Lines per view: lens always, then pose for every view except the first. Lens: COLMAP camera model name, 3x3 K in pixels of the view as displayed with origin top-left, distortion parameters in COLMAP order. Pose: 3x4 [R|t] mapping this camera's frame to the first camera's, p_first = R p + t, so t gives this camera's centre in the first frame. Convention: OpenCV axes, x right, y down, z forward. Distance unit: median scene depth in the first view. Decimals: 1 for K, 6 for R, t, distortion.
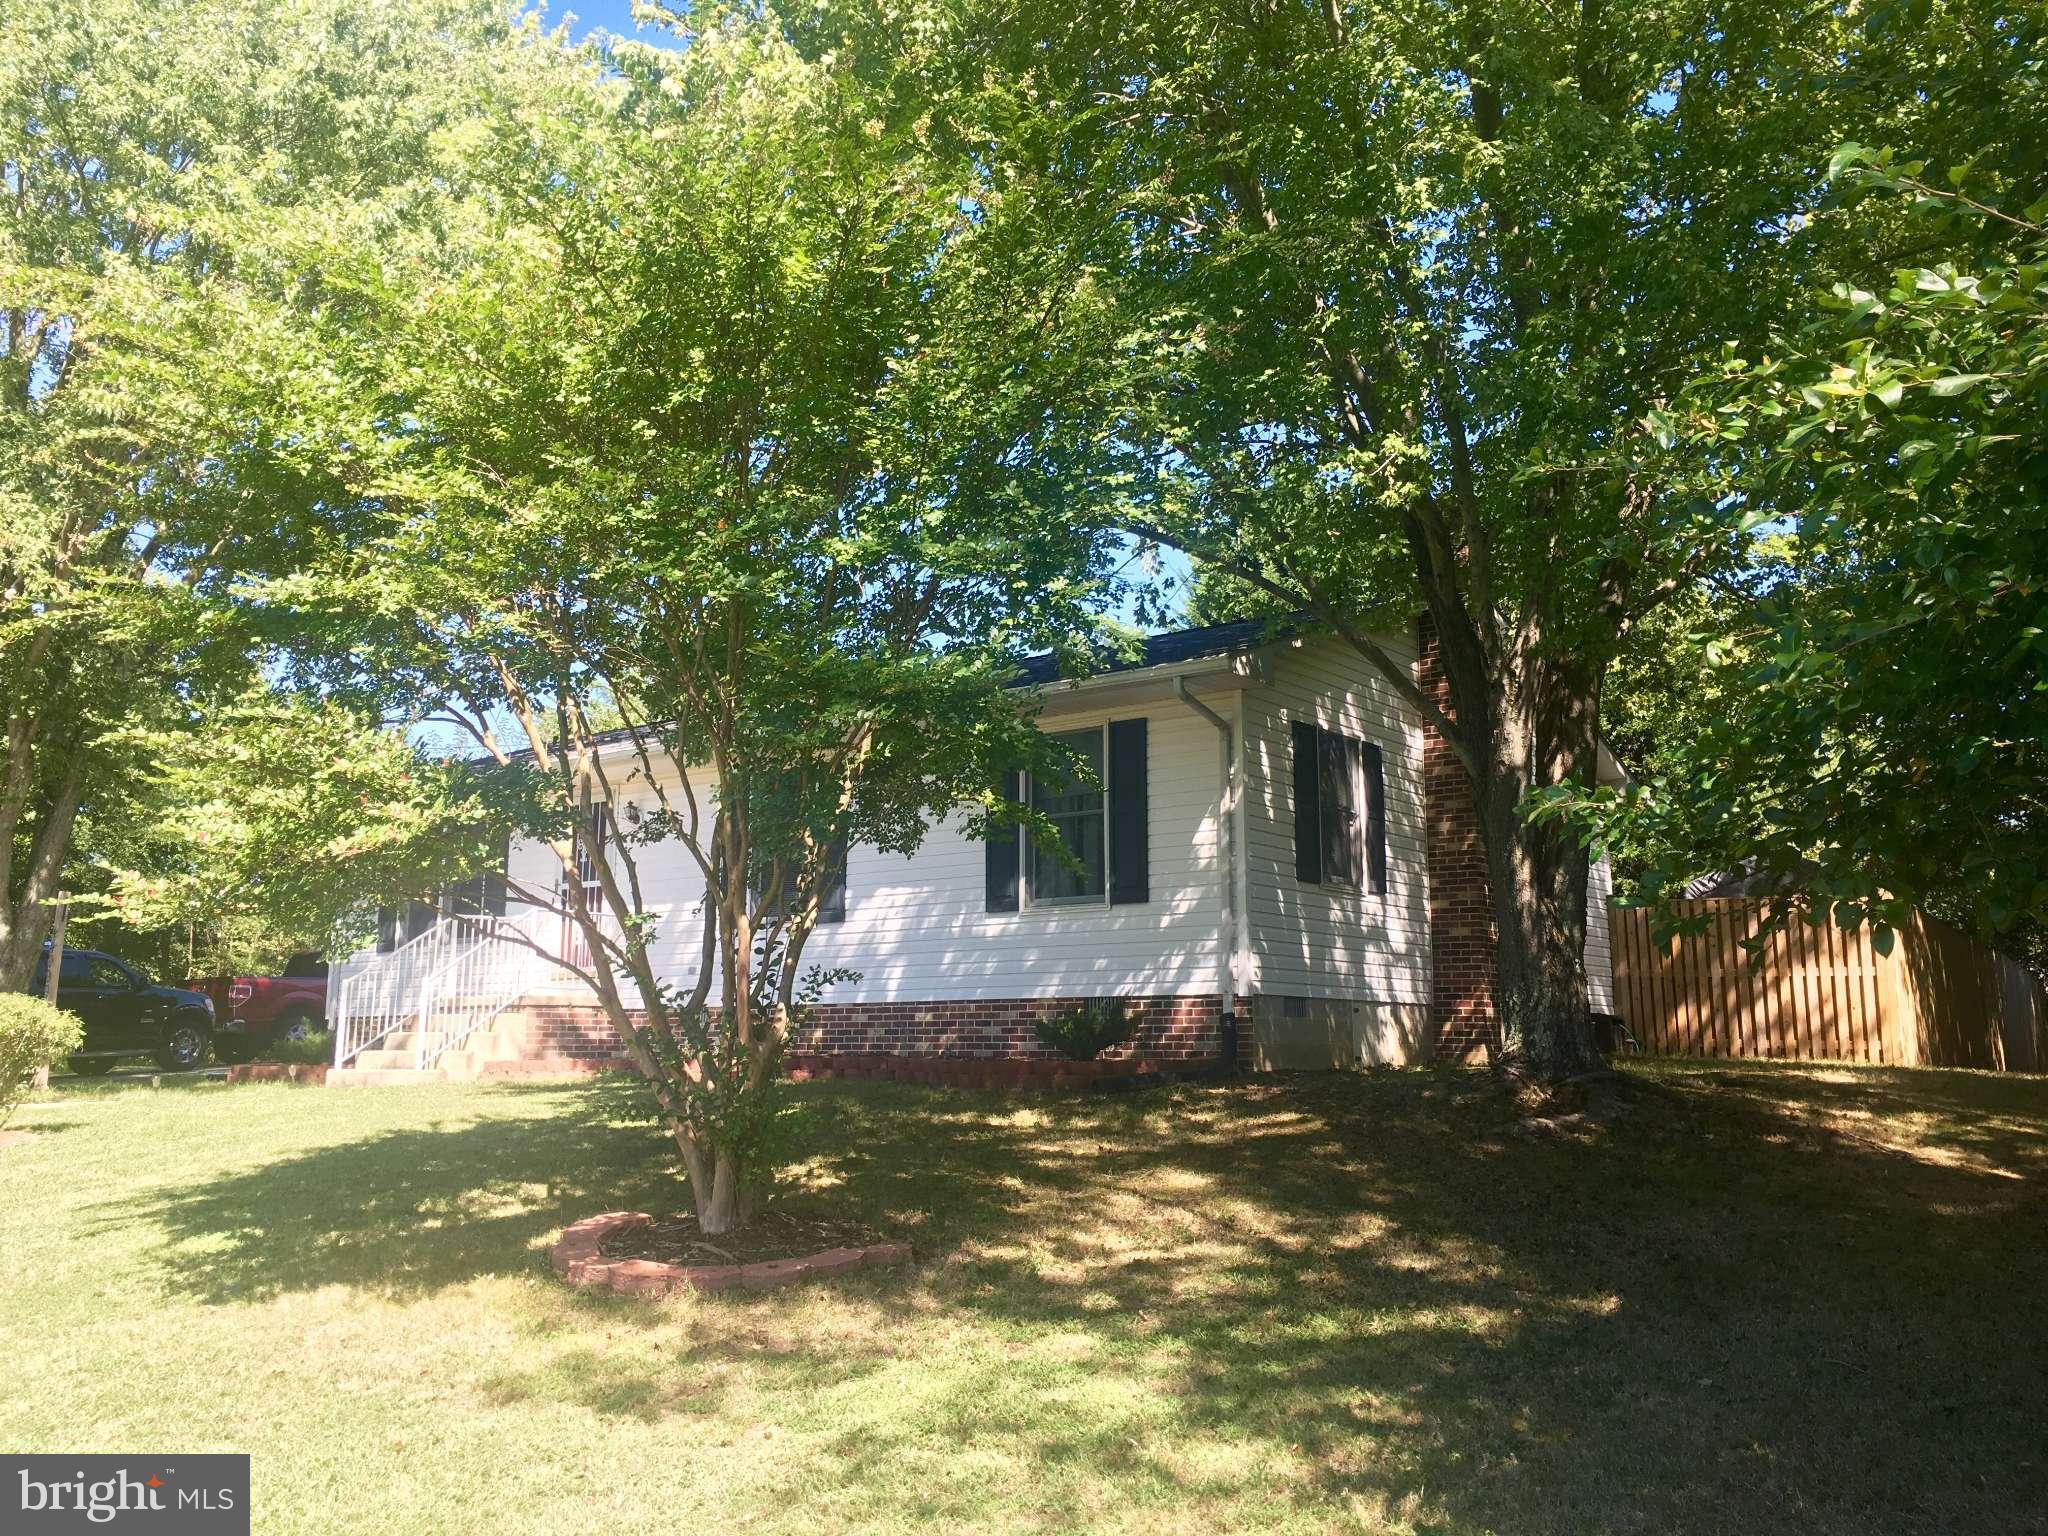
lens RADIAL K [[1703.4, 0, 1026.7], [0, 1703.4, 766.5], [0, 0, 1]] dist [0.006982, 0.001577]
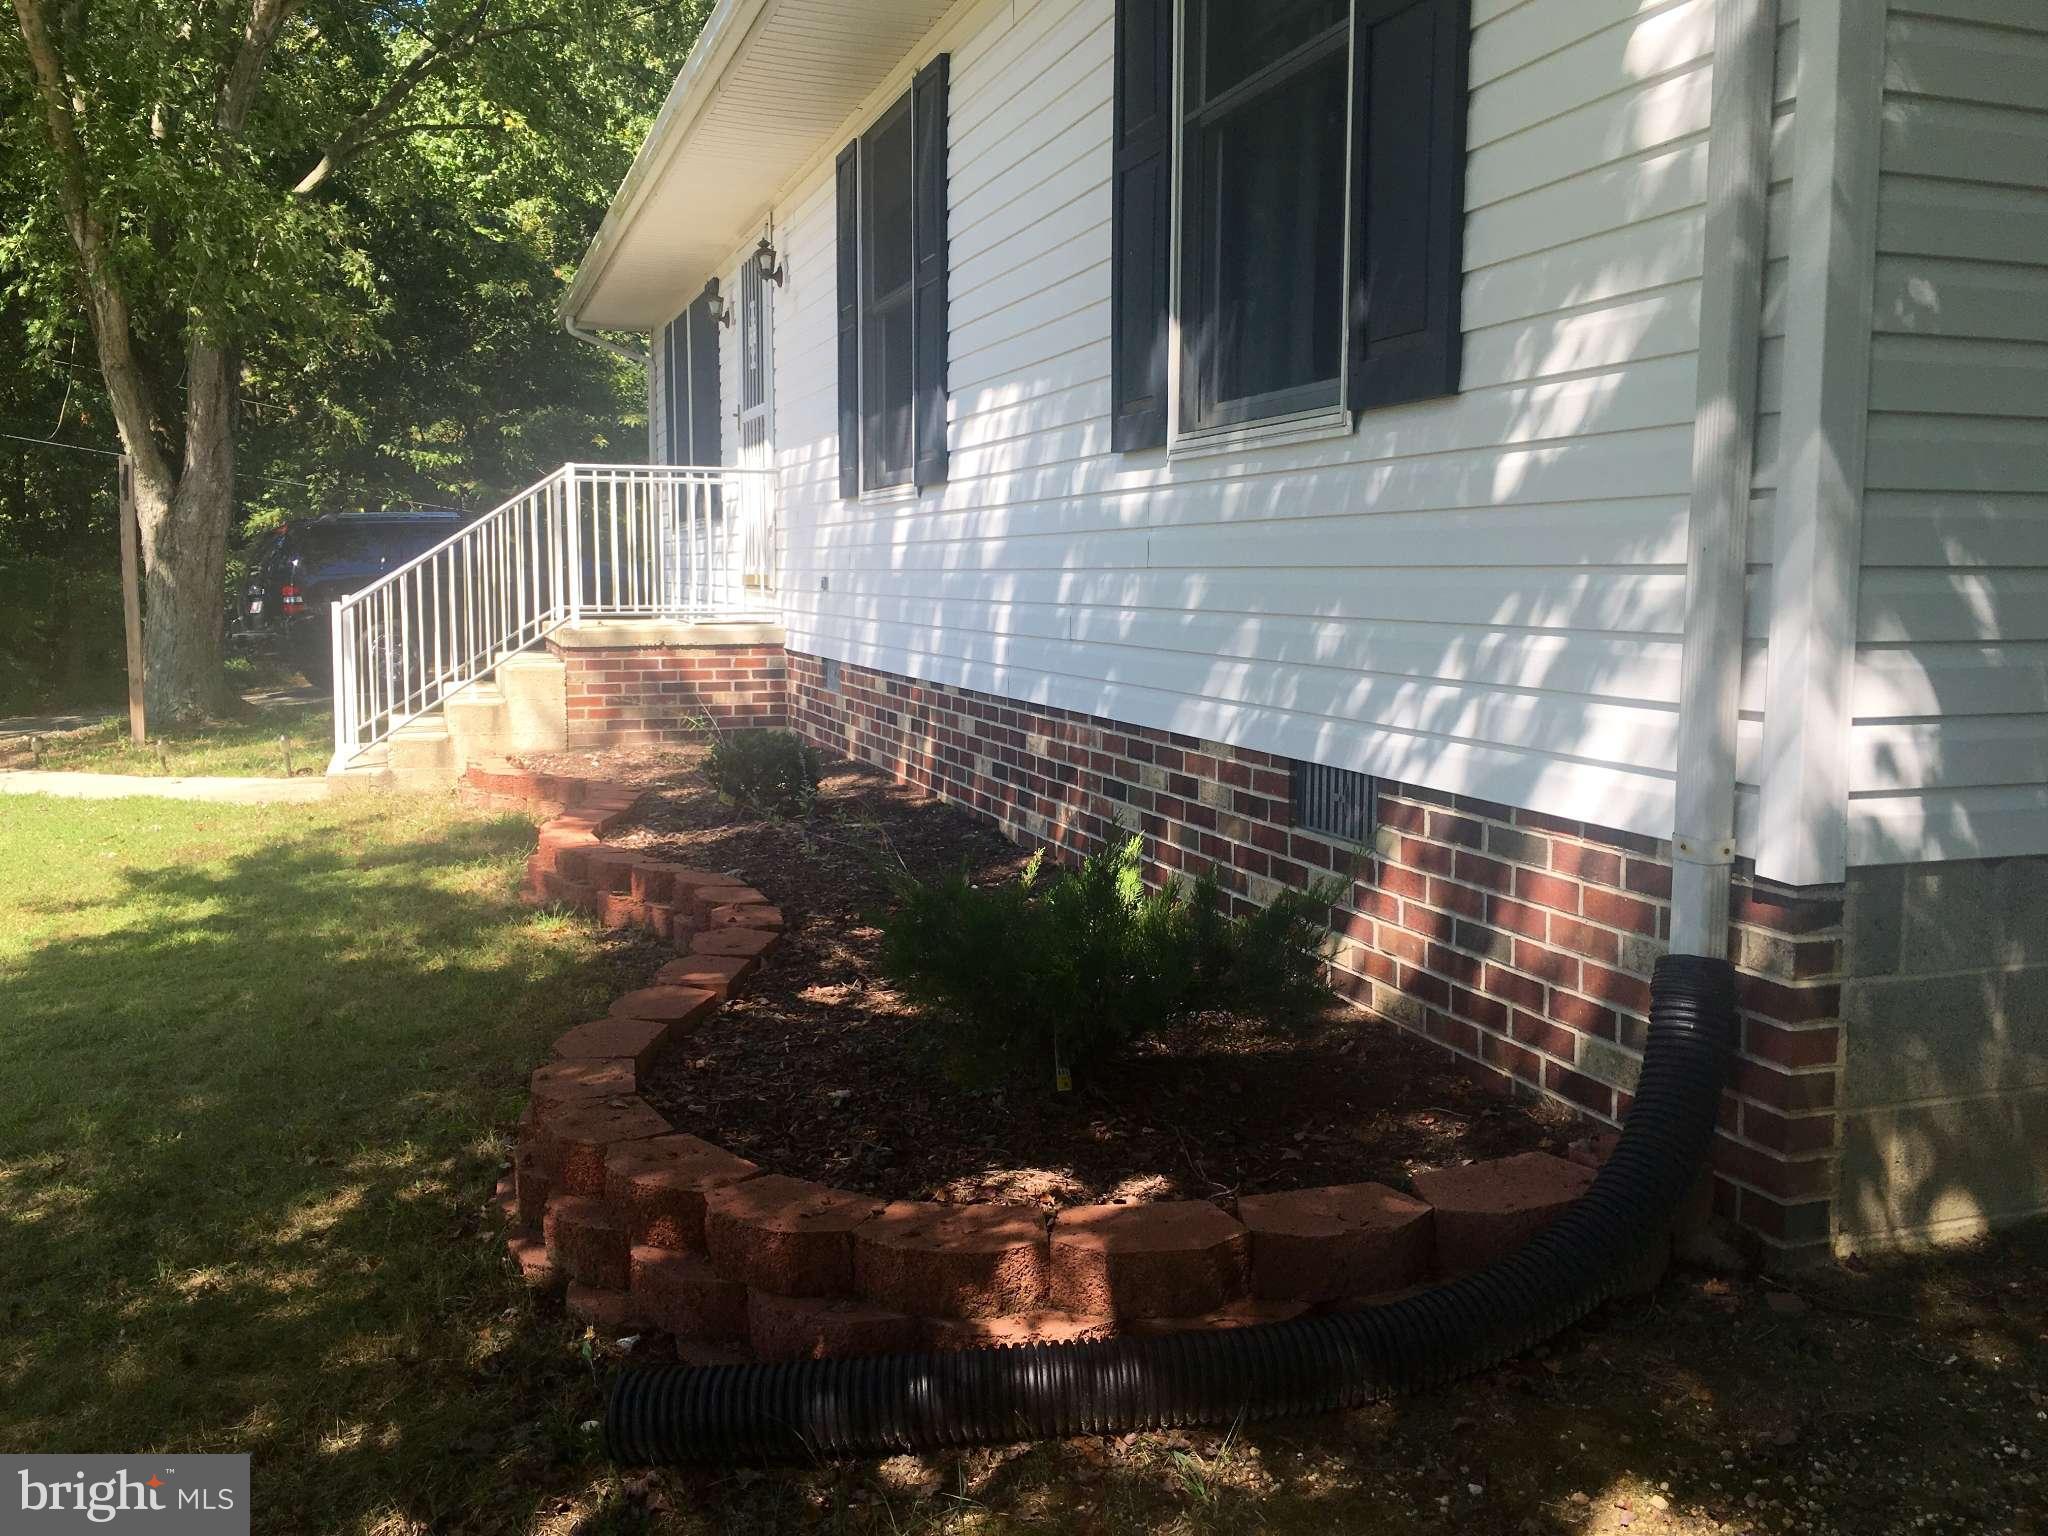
lens RADIAL K [[1703.4, 0, 1020.6], [0, 1703.4, 751.6], [0, 0, 1]] dist [0.006982, 0.001577]
pose [[0.826019, 0.063110, -0.560098, 0.155986], [0.089518, 0.966410, 0.240910, 0.066357], [0.556488, -0.249135, 0.792624, 0.779646]]
